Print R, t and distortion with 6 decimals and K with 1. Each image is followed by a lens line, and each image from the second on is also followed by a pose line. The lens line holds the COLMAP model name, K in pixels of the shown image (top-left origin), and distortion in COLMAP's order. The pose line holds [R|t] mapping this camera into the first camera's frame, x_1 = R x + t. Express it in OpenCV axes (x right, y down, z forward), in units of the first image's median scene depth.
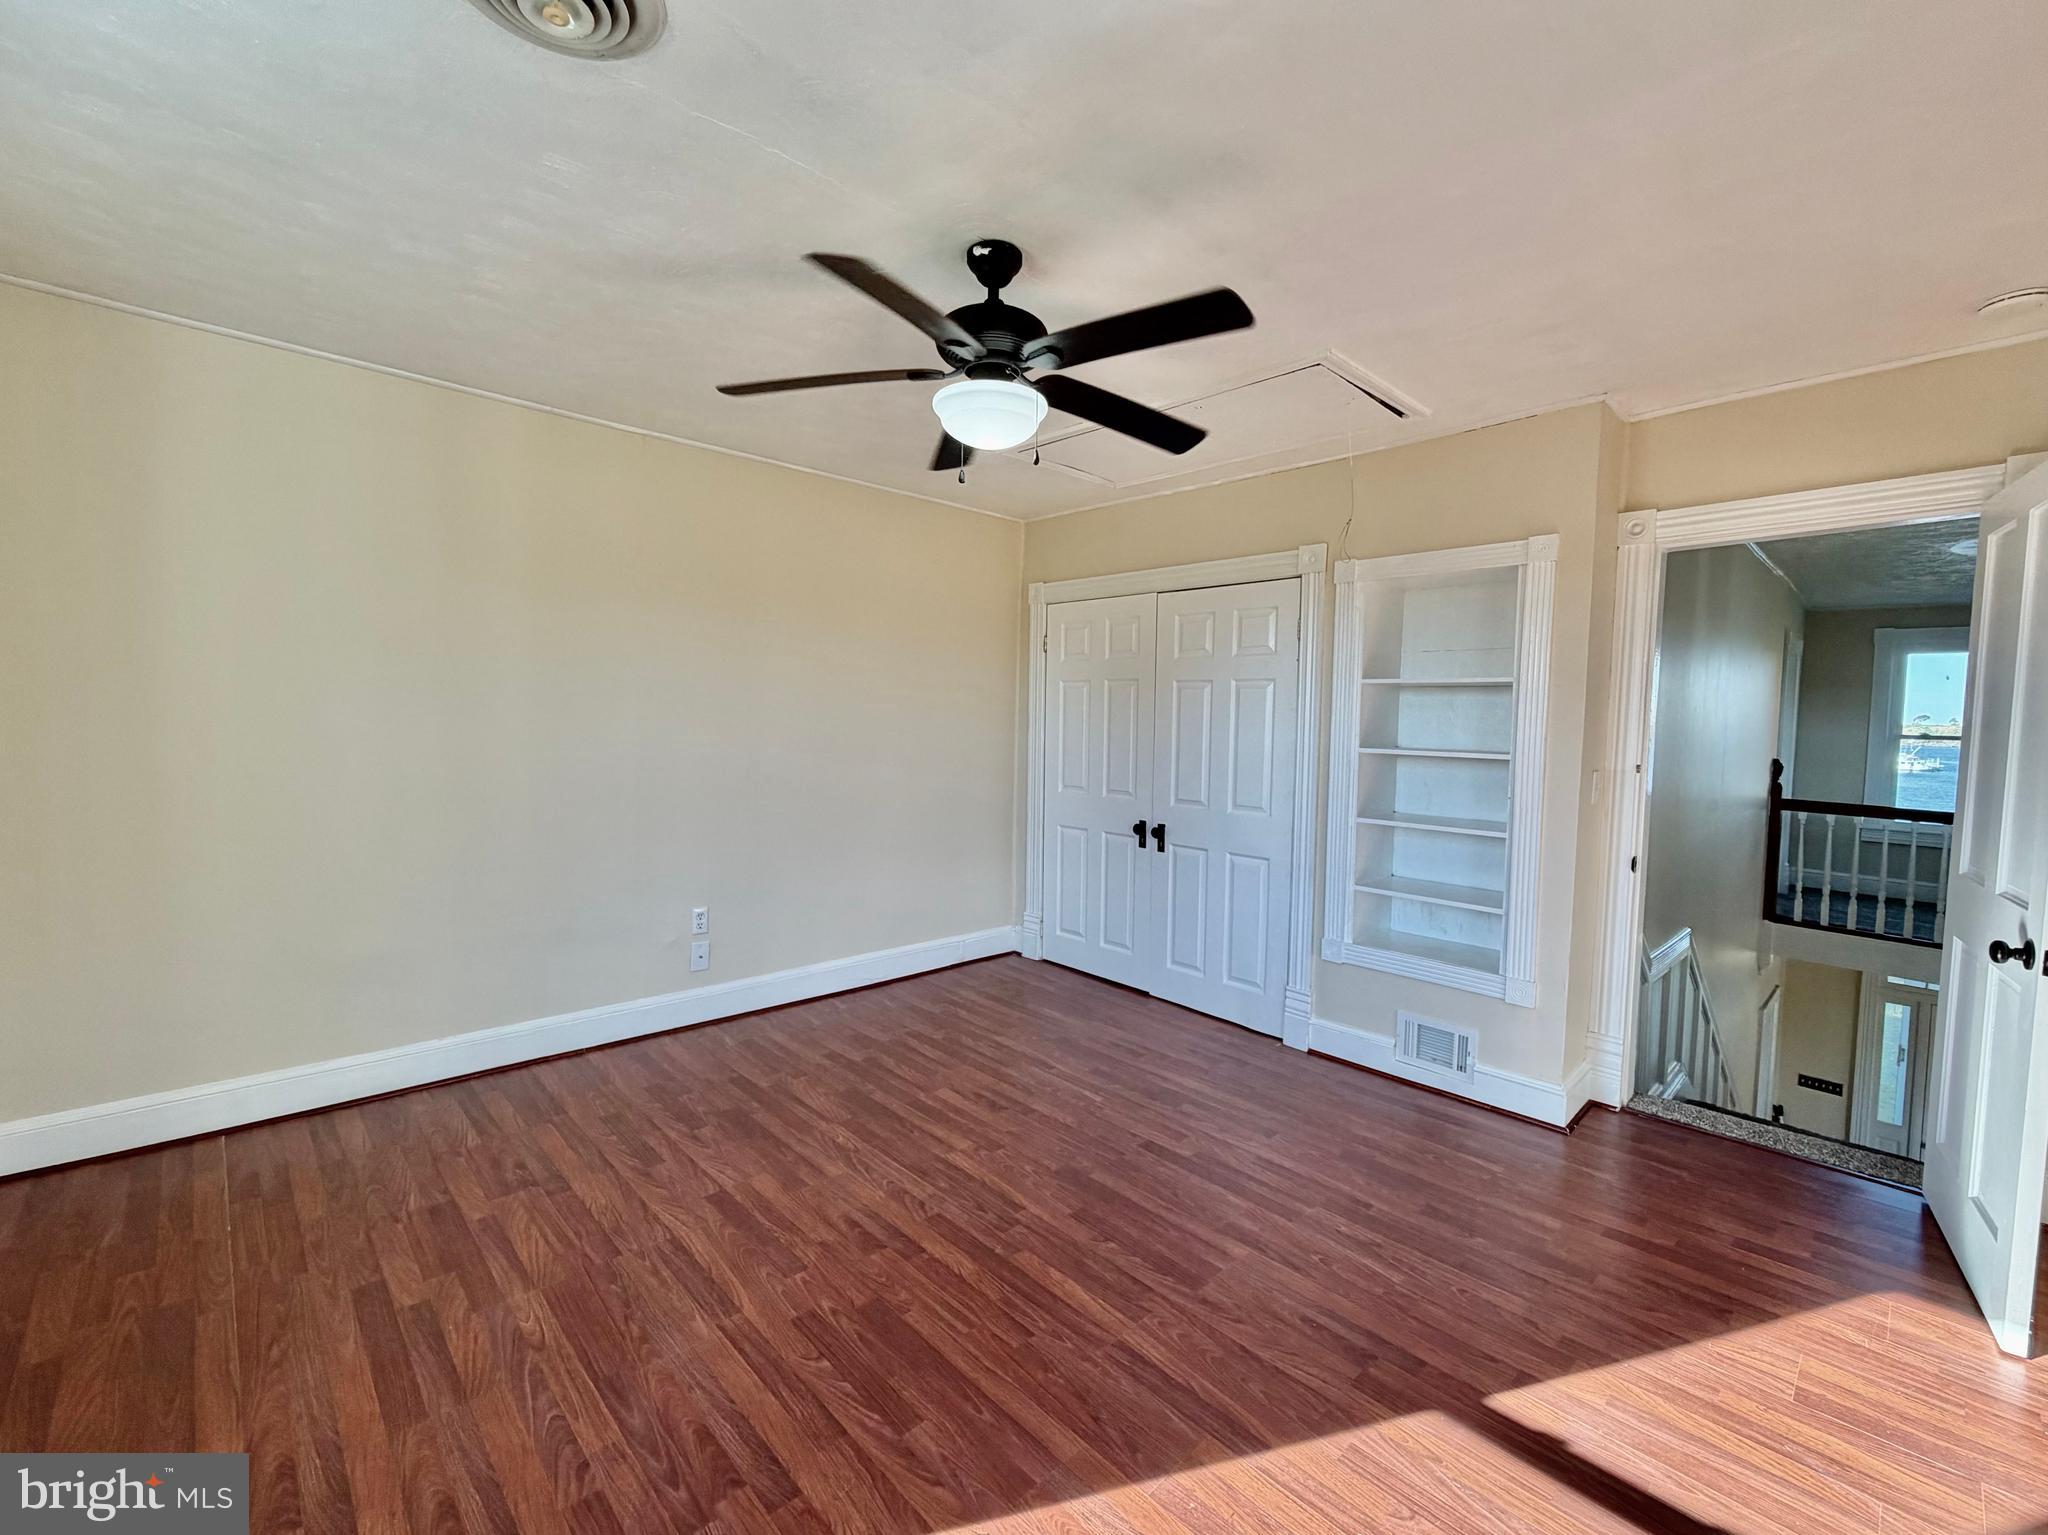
lens RADIAL K [[833.4, 0, 1025.1], [0, 833.4, 775.2], [0, 0, 1]] dist [0.016606, 0.000213]
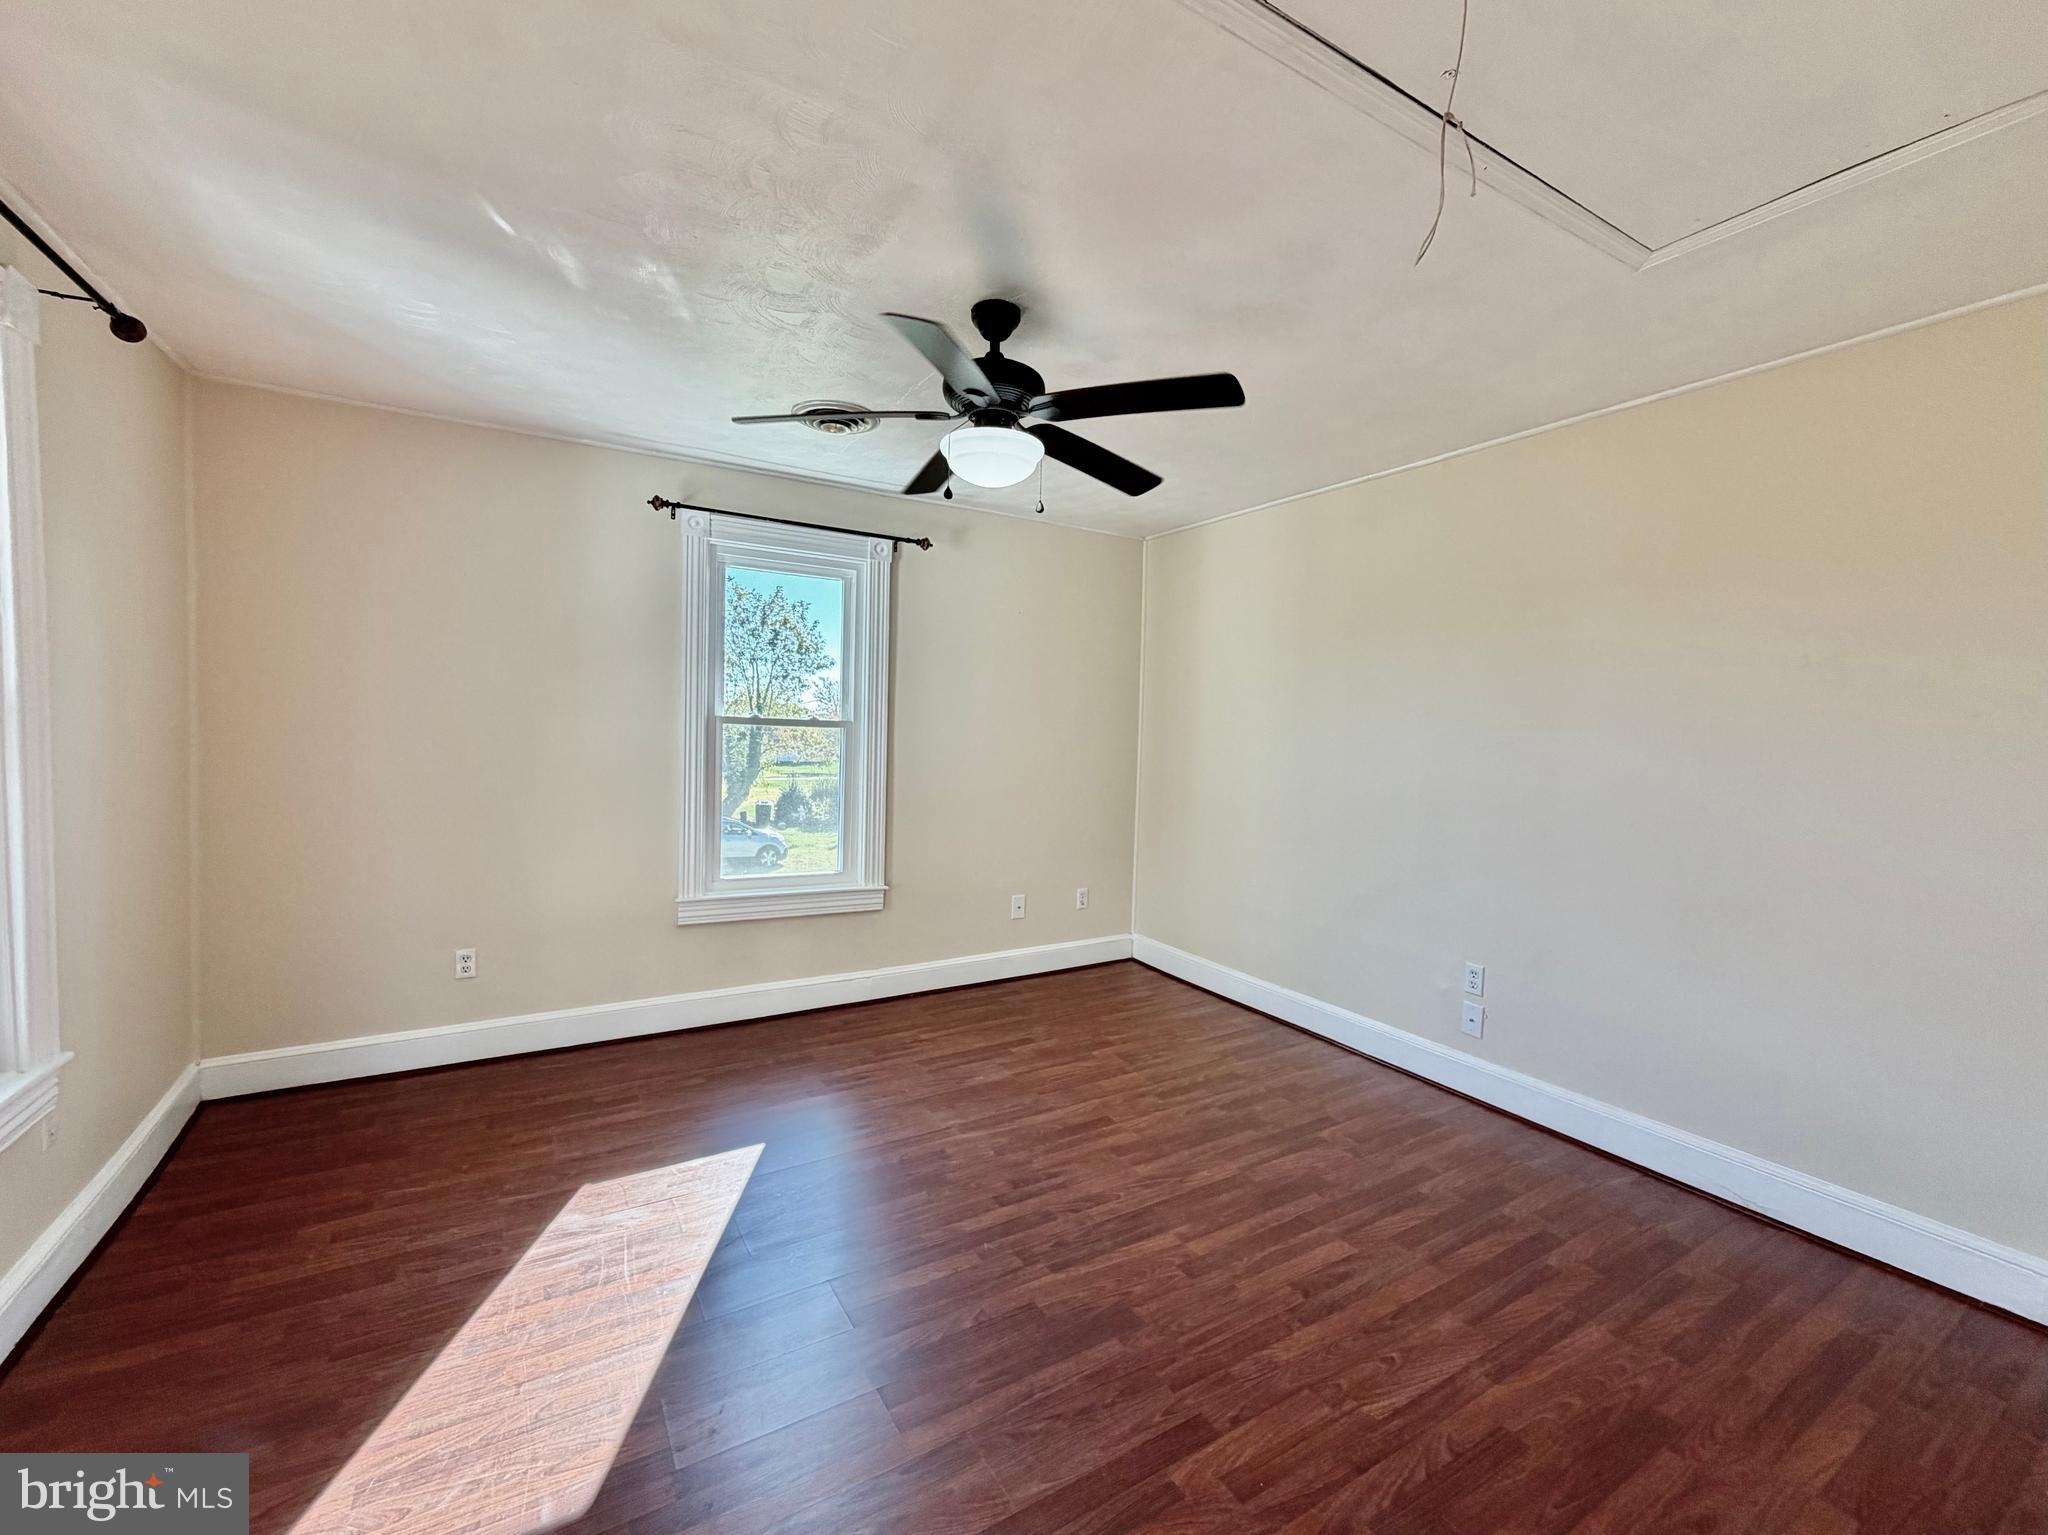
lens RADIAL K [[833.4, 0, 1025.1], [0, 833.4, 771.8], [0, 0, 1]] dist [0.016606, 0.000213]
pose [[-0.204734, 0.019257, -0.978628, 0.725107], [-0.082755, 0.995886, 0.036910, -0.042126], [0.975313, 0.088543, -0.202298, 0.912776]]
